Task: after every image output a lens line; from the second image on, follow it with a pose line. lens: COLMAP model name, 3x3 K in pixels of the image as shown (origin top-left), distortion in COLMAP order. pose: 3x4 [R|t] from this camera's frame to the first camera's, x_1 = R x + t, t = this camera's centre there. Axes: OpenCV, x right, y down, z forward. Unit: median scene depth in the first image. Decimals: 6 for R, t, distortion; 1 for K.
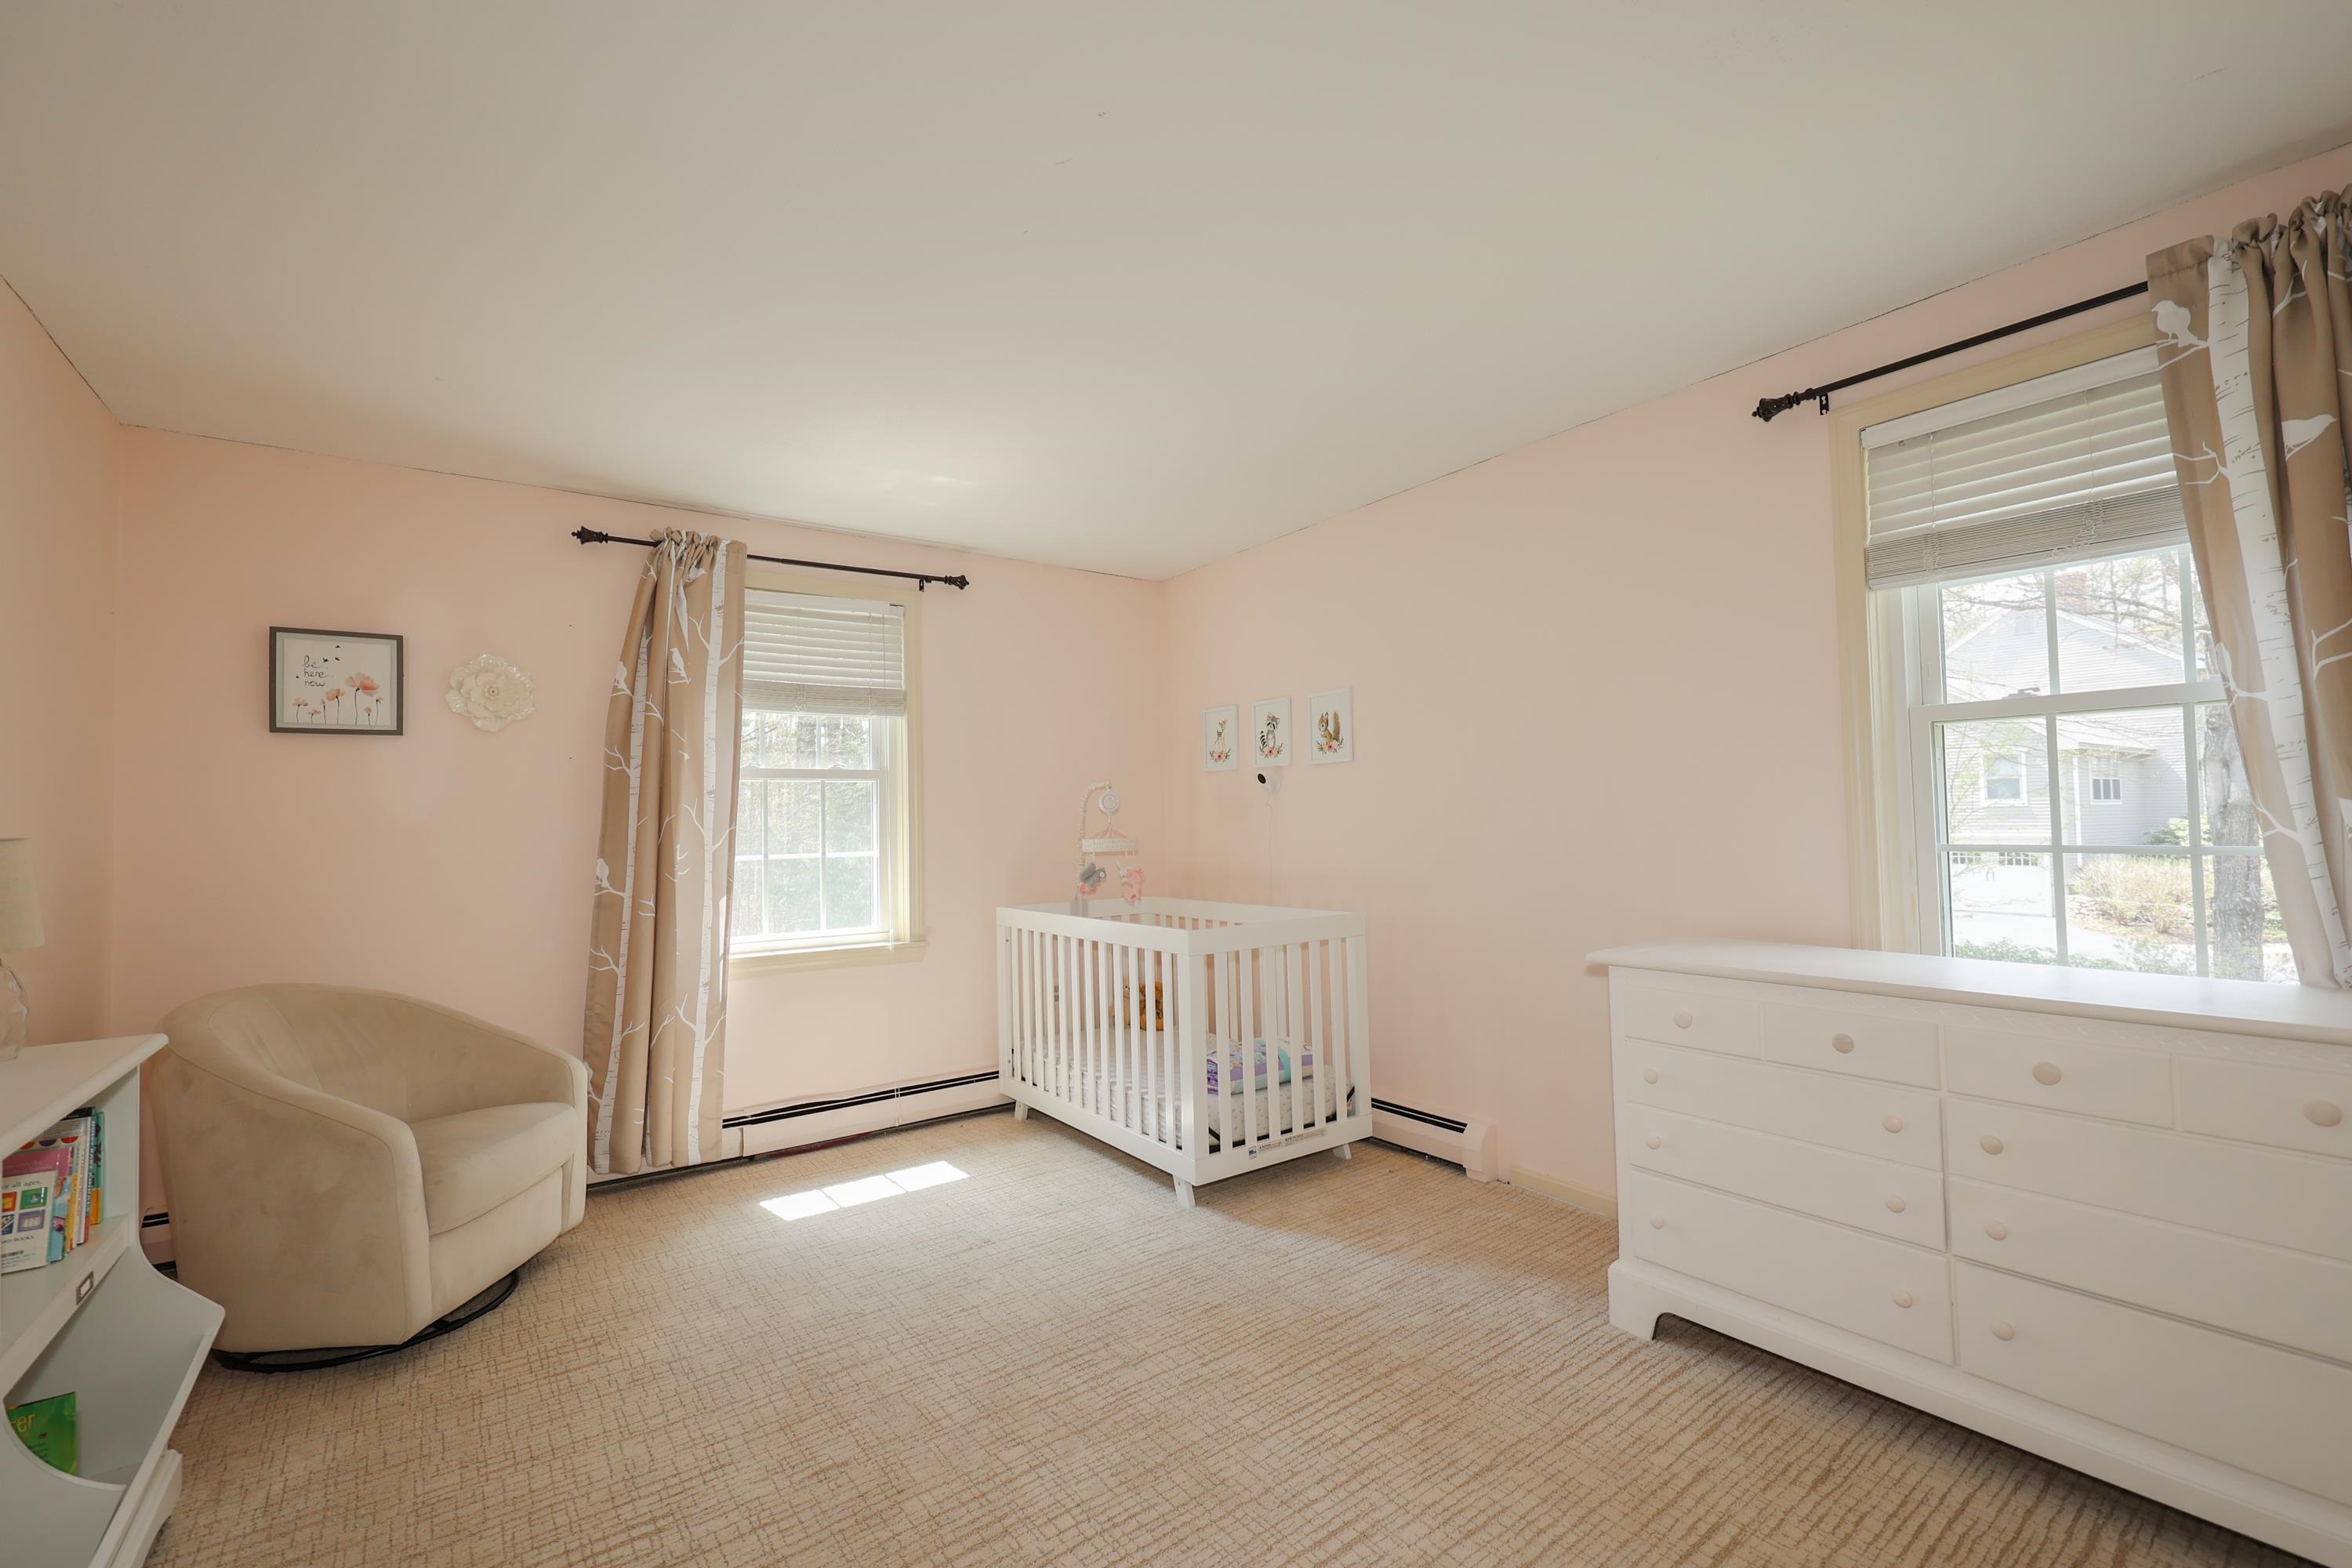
lens RADIAL K [[967.8, 0, 1176.3], [0, 967.8, 791.4], [0, 0, 1]] dist [0.001463, 0.000327]
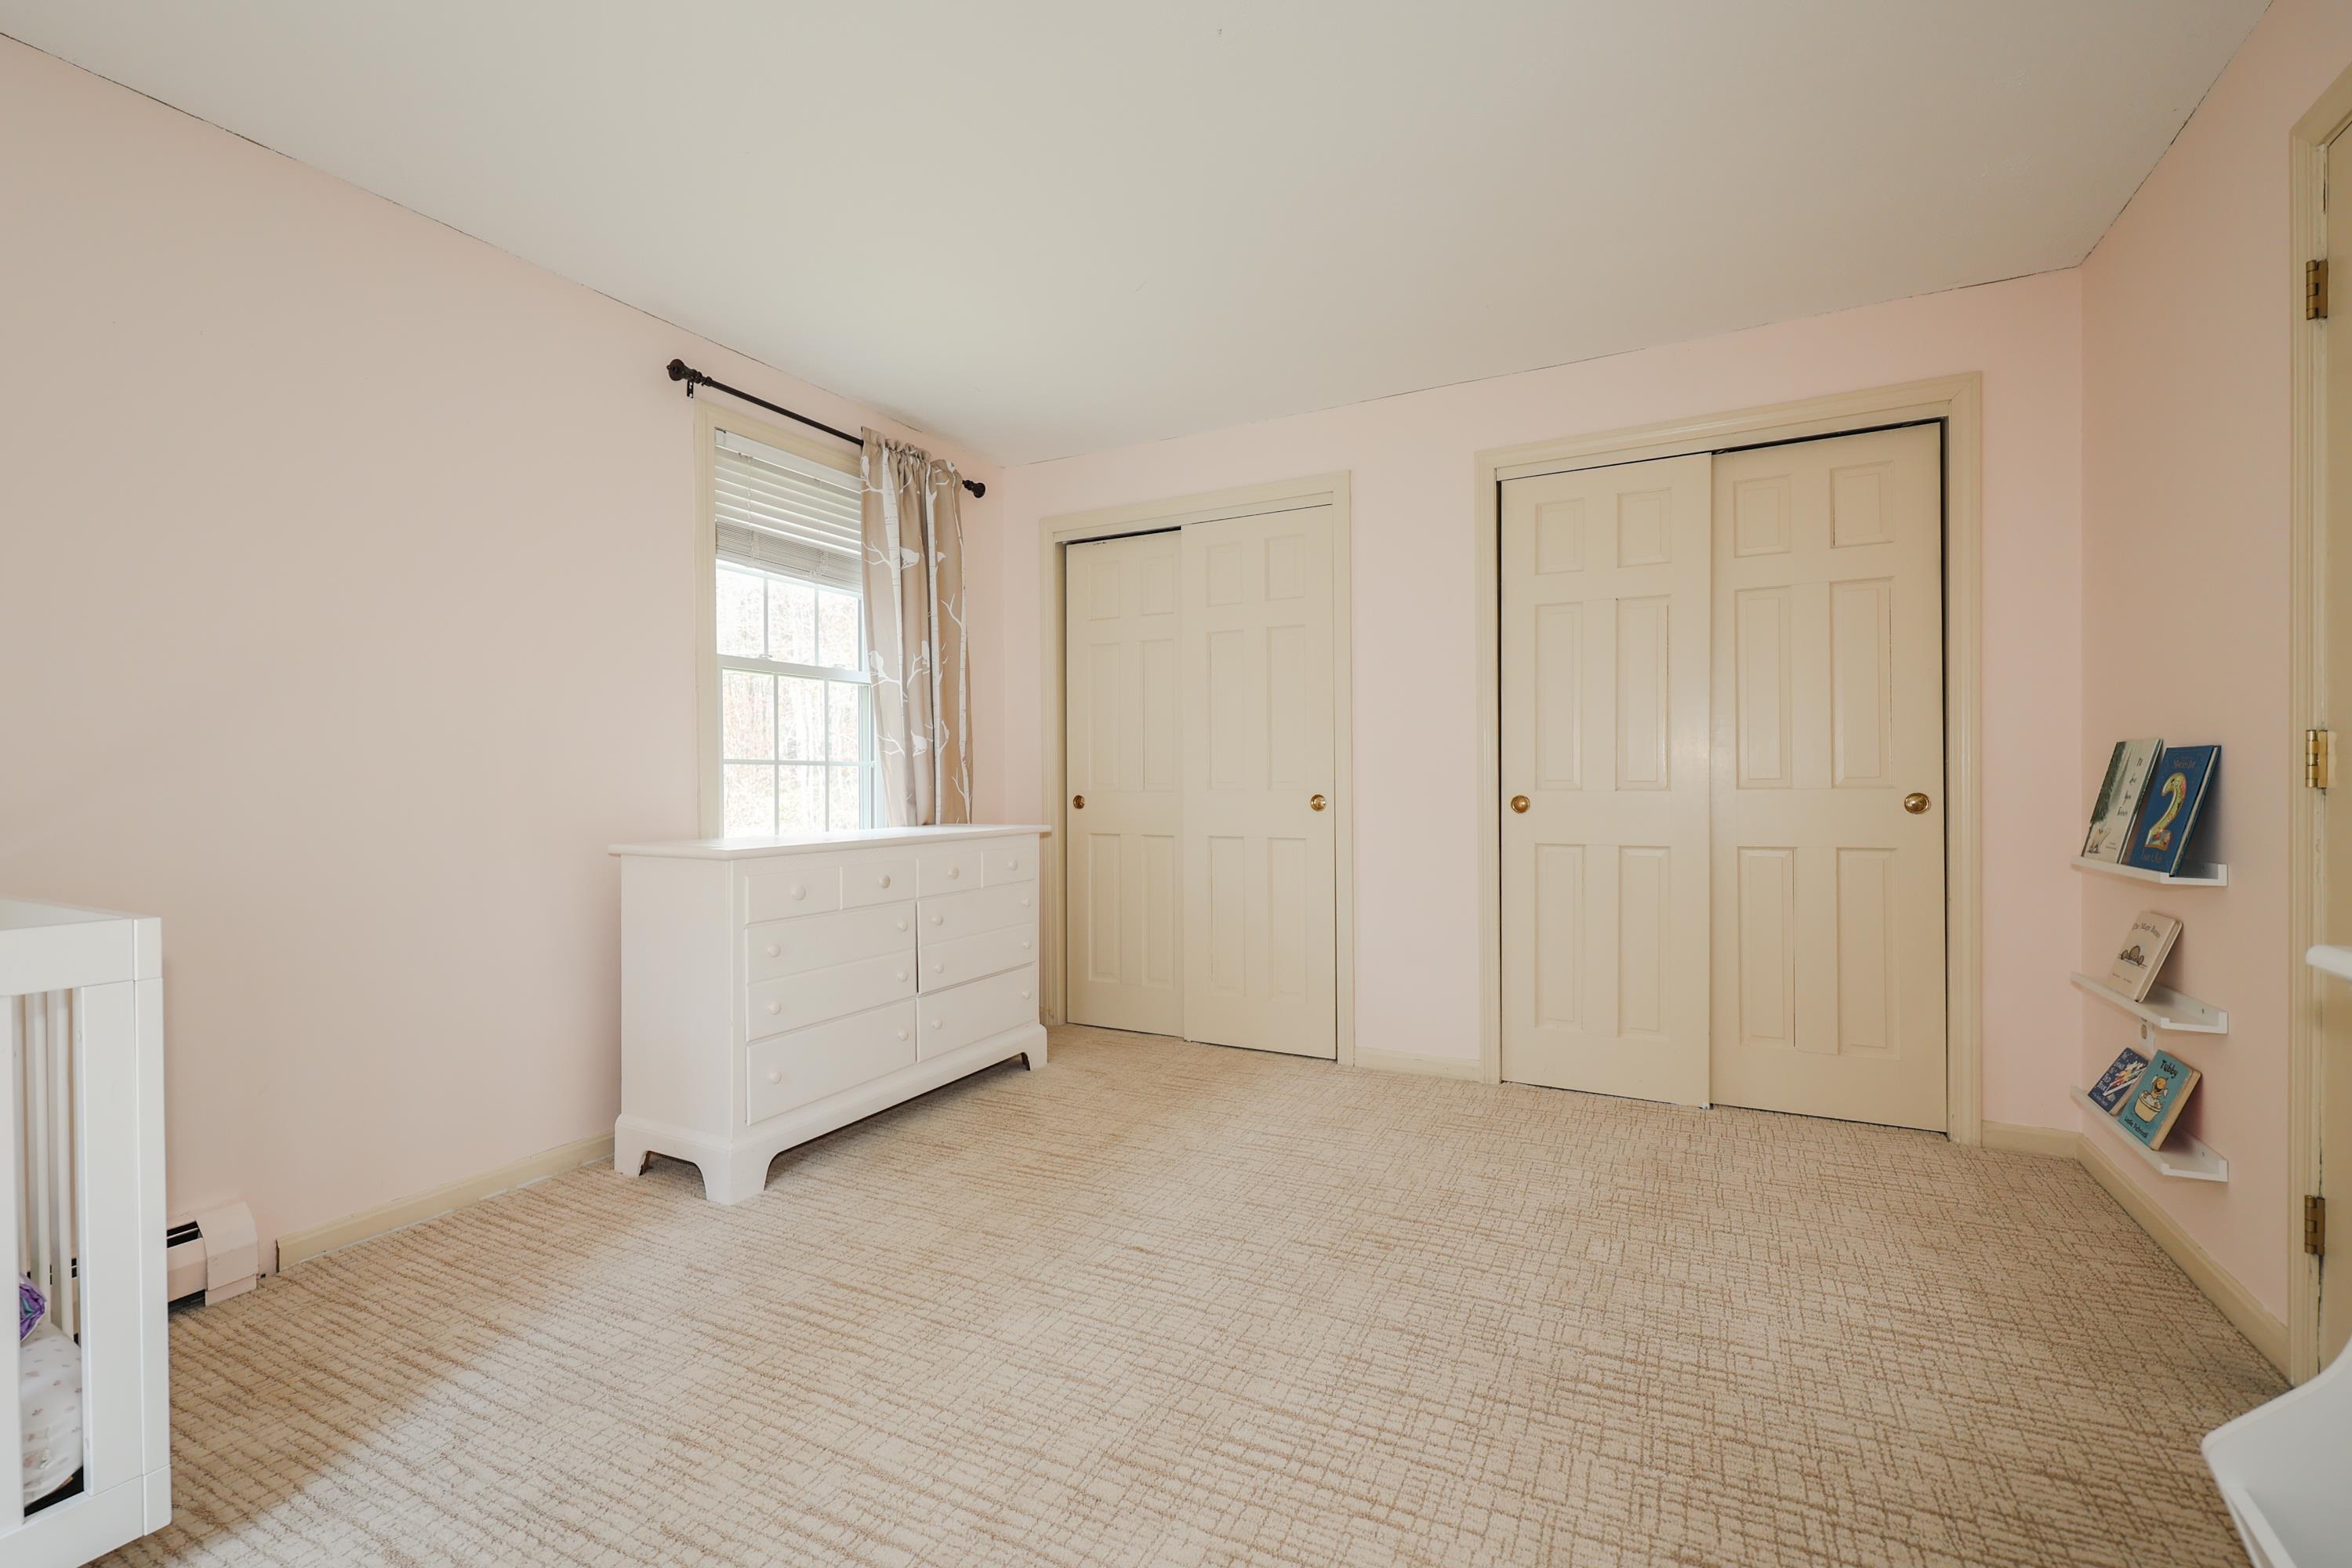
lens RADIAL K [[988.4, 0, 1176.0], [0, 988.4, 784.0], [0, 0, 1]] dist [-0.001180, -0.000093]
pose [[-0.424297, 0.015423, 0.905392, -0.834545], [-0.018008, 0.999513, -0.025466, 0.131199], [-0.905344, -0.027109, -0.423813, 1.182611]]
